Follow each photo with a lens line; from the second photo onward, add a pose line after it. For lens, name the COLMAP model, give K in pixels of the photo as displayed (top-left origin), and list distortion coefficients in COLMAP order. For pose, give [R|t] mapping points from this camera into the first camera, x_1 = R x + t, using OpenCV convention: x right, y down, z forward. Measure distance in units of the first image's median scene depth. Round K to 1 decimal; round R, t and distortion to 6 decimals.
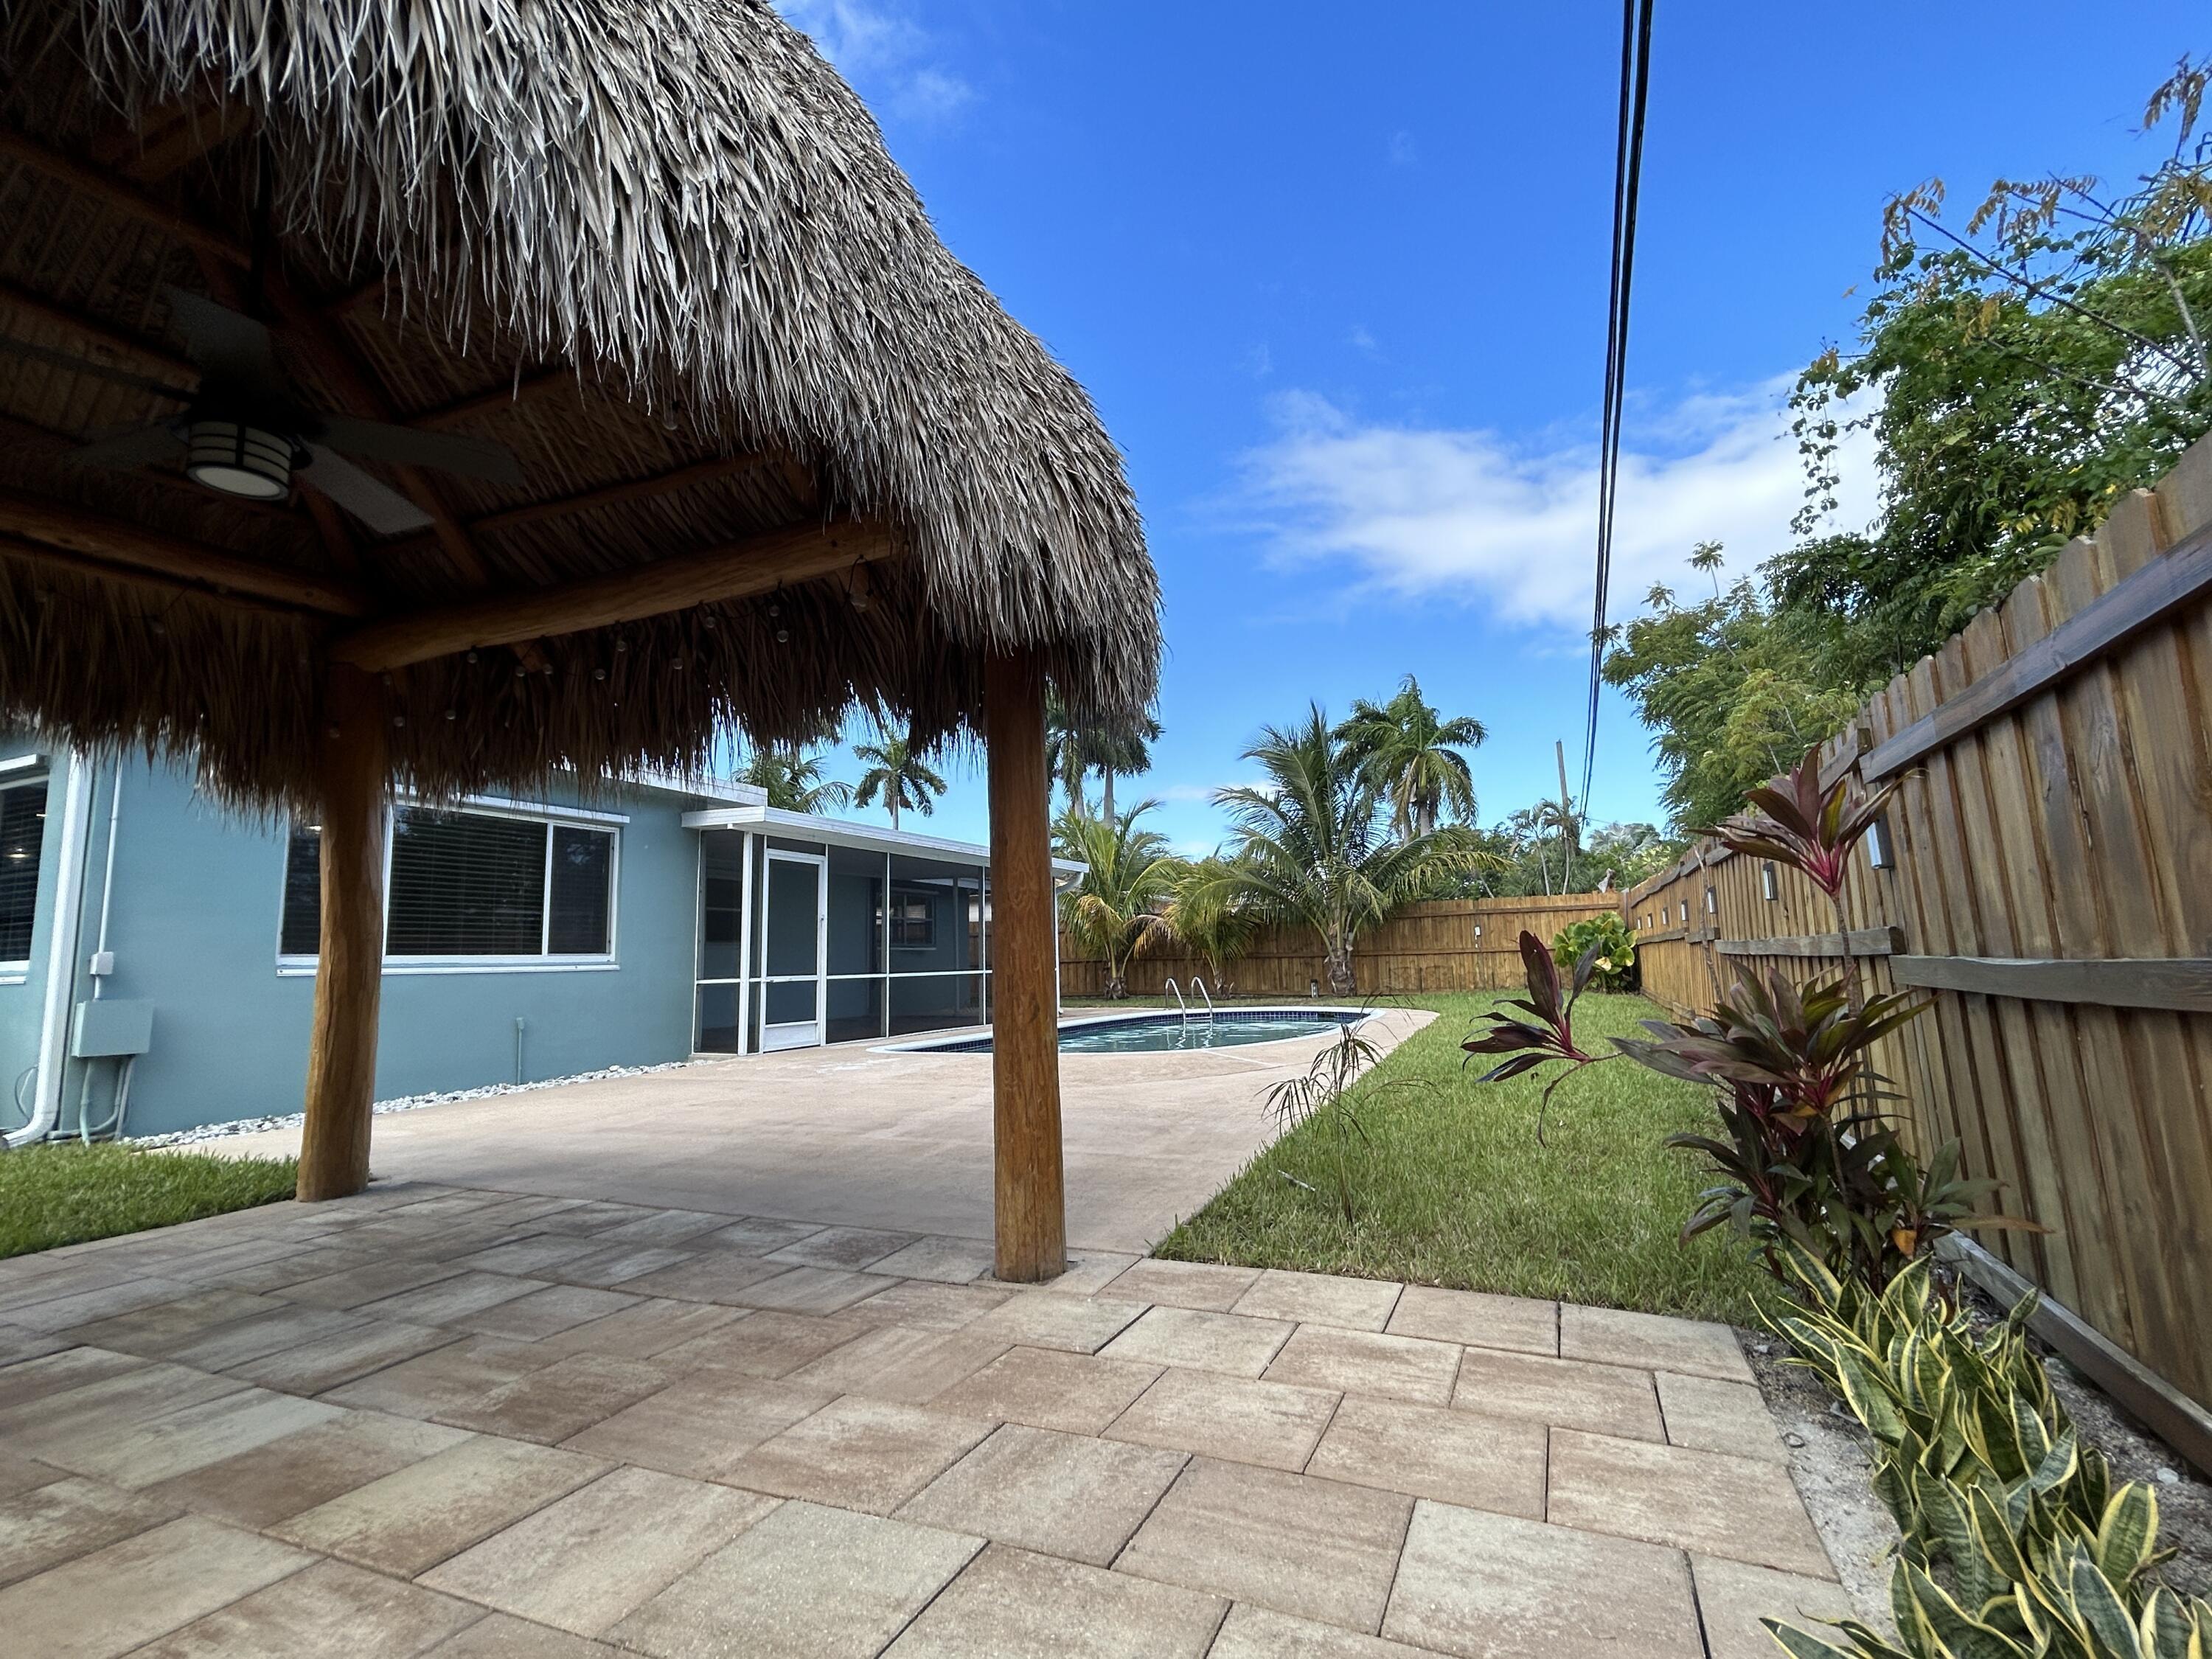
lens RADIAL K [[1019.8, 0, 1099.2], [0, 1019.8, 820.2], [0, 0, 1]] dist [-0.003755, 0.003055]
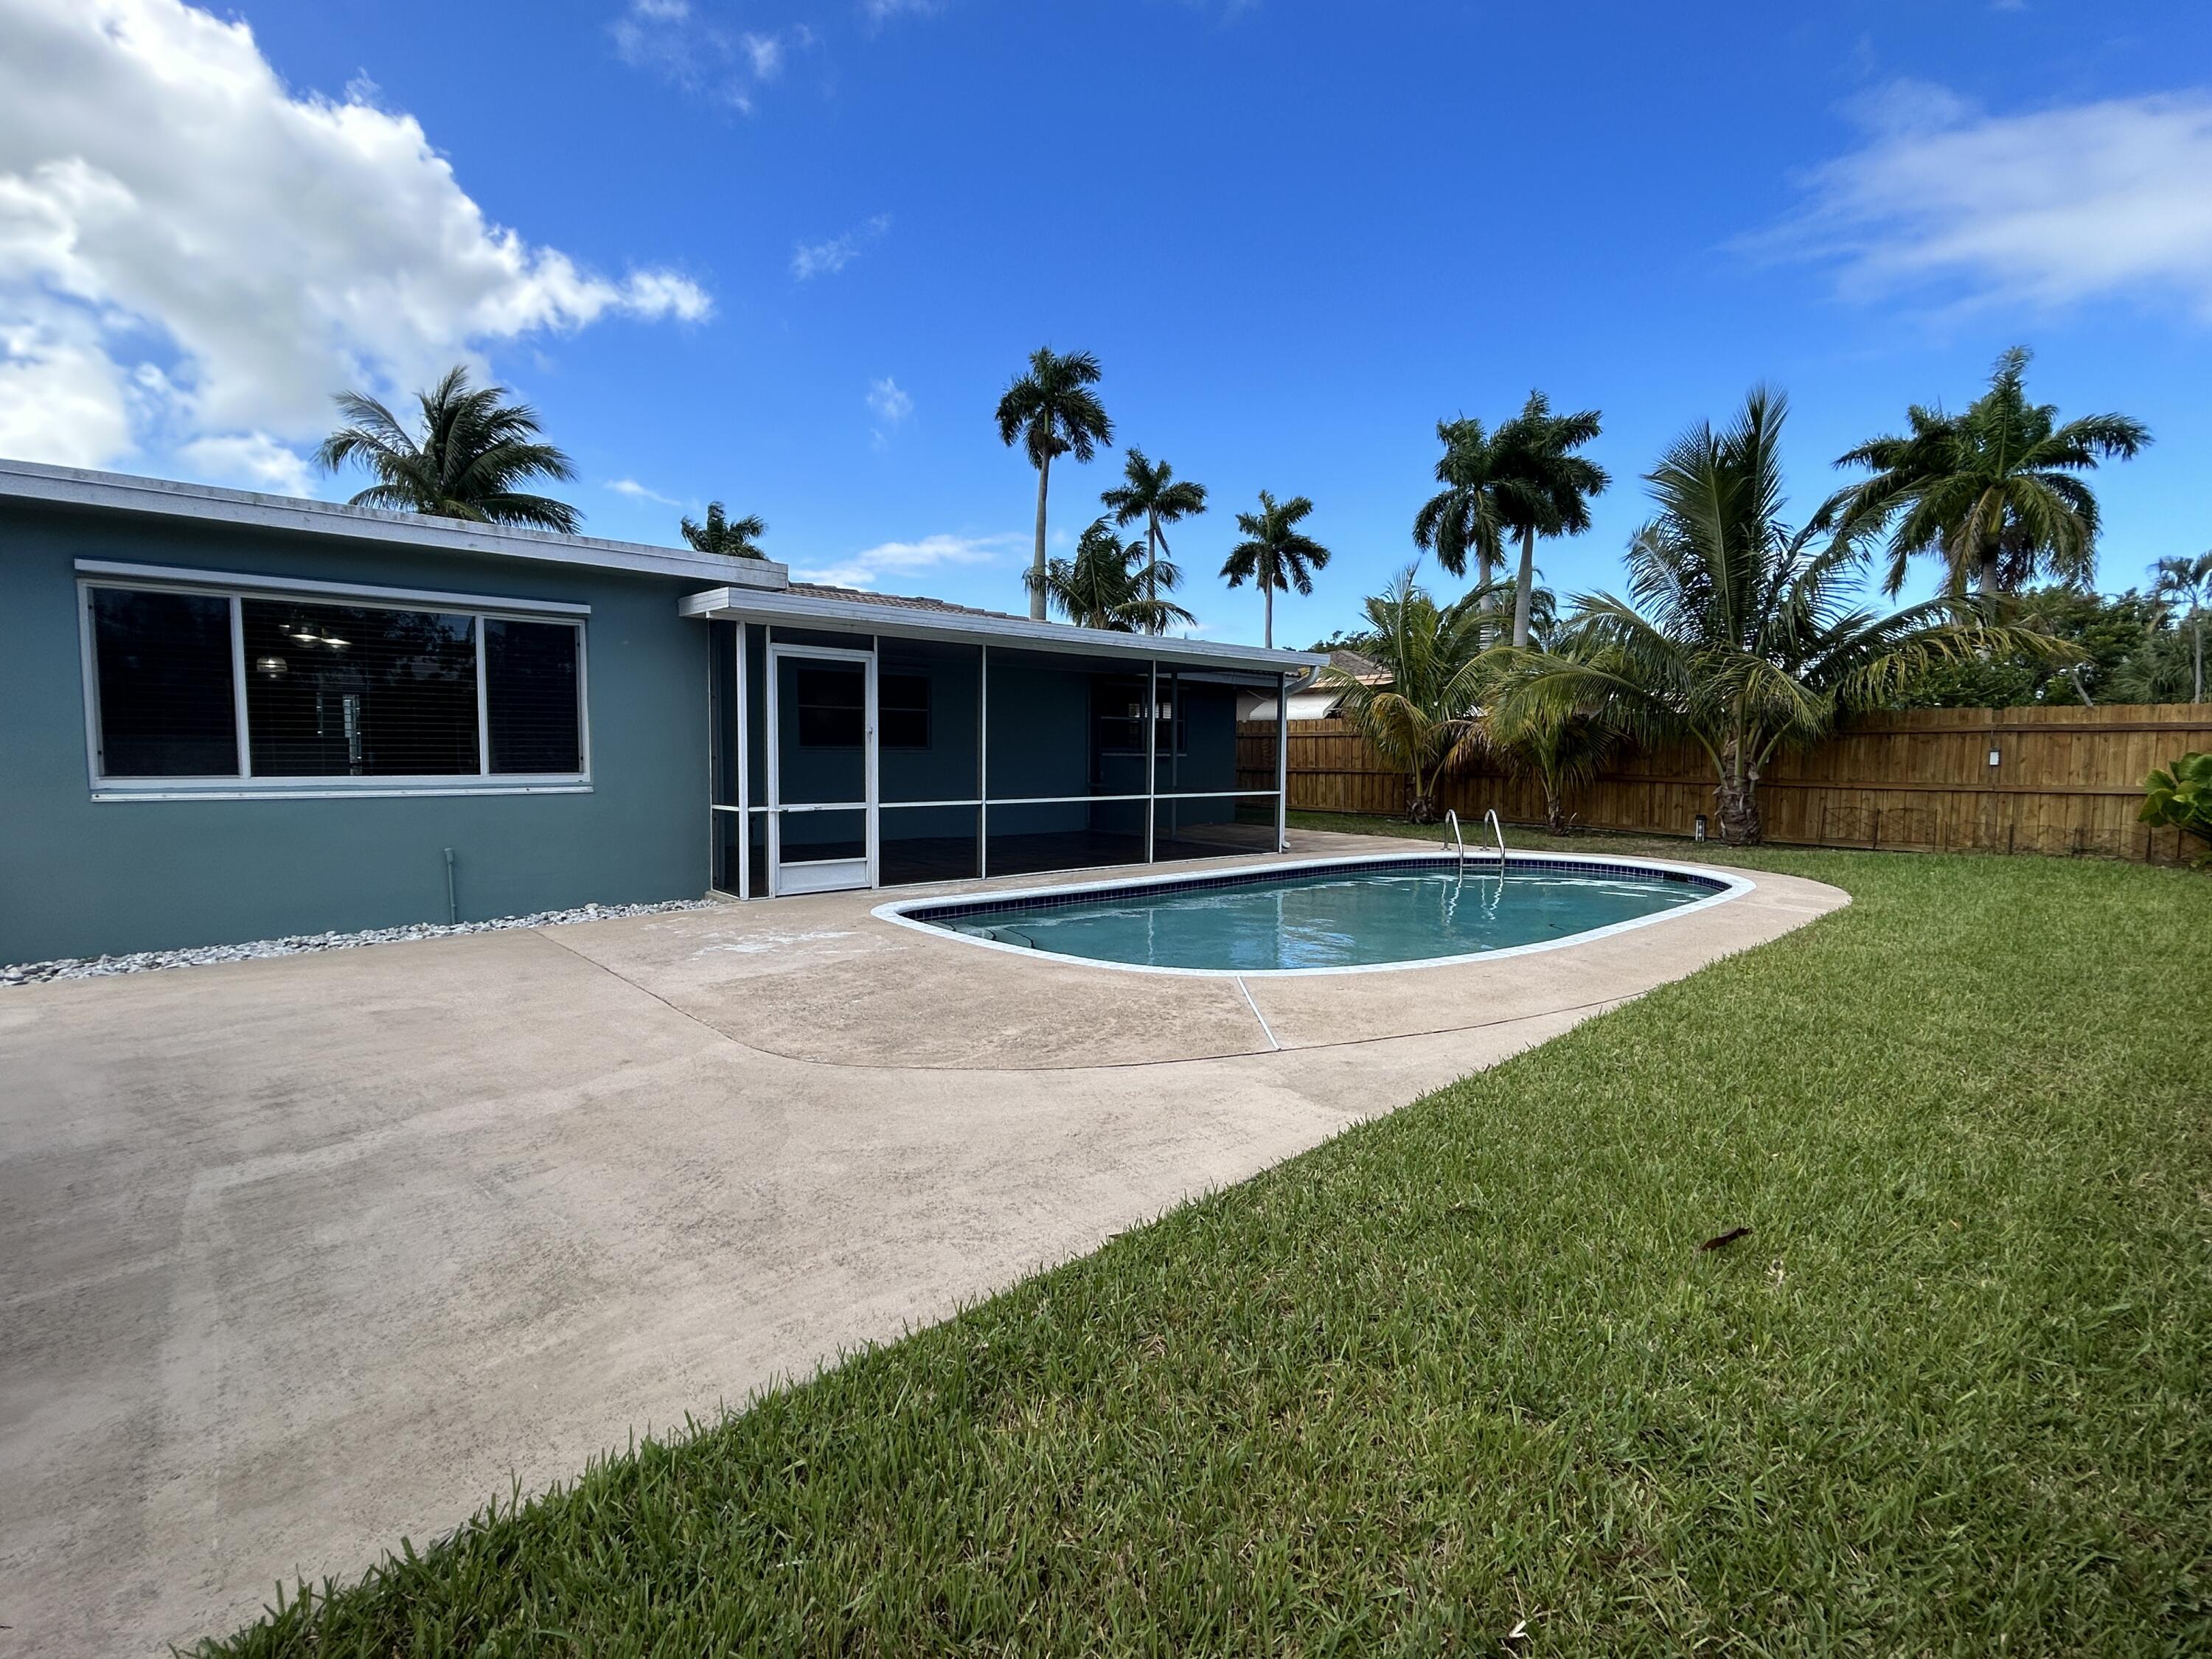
lens RADIAL K [[1019.8, 0, 1110.2], [0, 1019.8, 839.3], [0, 0, 1]] dist [-0.003755, 0.003055]
pose [[0.913385, 0.069413, -0.401135, 0.128359], [0.023820, 0.974556, 0.222876, 0.003659], [0.406399, -0.213127, 0.888491, 0.207164]]
